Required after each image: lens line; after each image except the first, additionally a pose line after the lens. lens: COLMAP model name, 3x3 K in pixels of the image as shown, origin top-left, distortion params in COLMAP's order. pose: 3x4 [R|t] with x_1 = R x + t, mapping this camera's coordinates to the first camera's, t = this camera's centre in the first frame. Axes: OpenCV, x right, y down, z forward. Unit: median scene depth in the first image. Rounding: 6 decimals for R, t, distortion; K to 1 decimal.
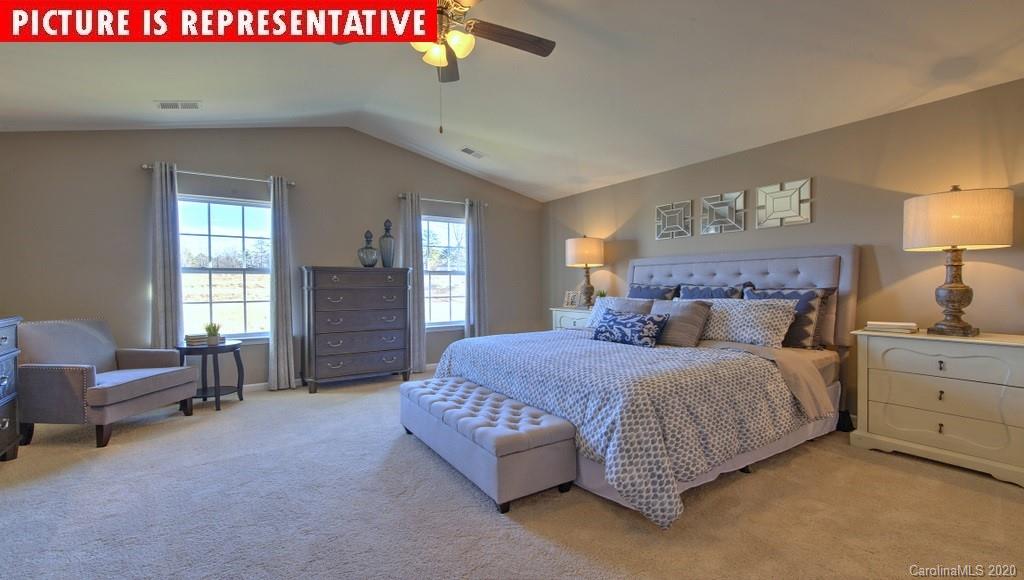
lens RADIAL K [[441.3, 0, 512.4], [0, 441.3, 290.8], [0, 0, 1]] dist [0.001850, -0.000097]
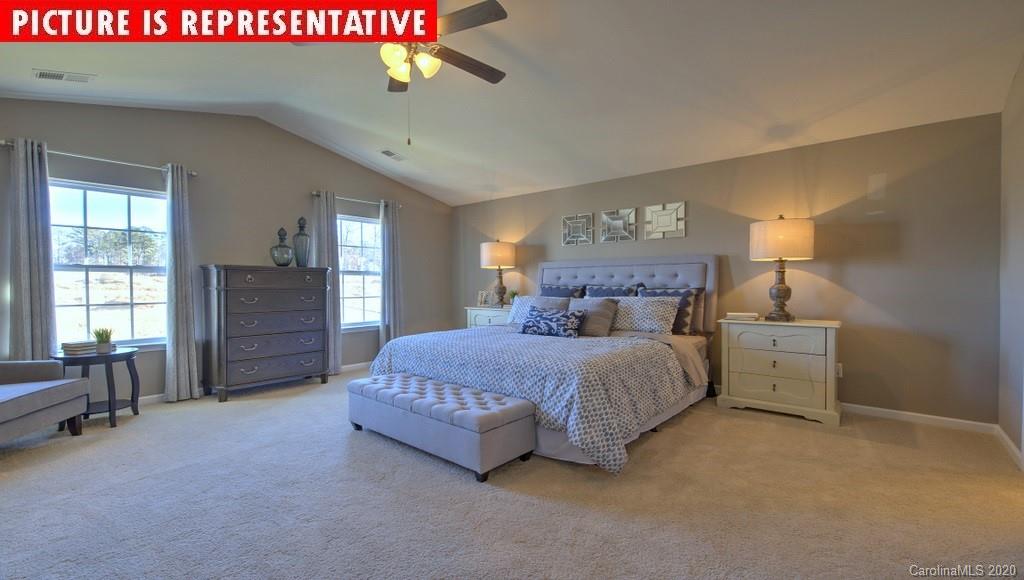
lens RADIAL K [[441.3, 0, 512.4], [0, 441.3, 290.8], [0, 0, 1]] dist [0.001850, -0.000097]
pose [[0.958911, -0.002556, 0.283695, -0.168291], [0.002973, 0.999995, -0.001040, 0.002230], [-0.283691, 0.001841, 0.958914, -0.081730]]
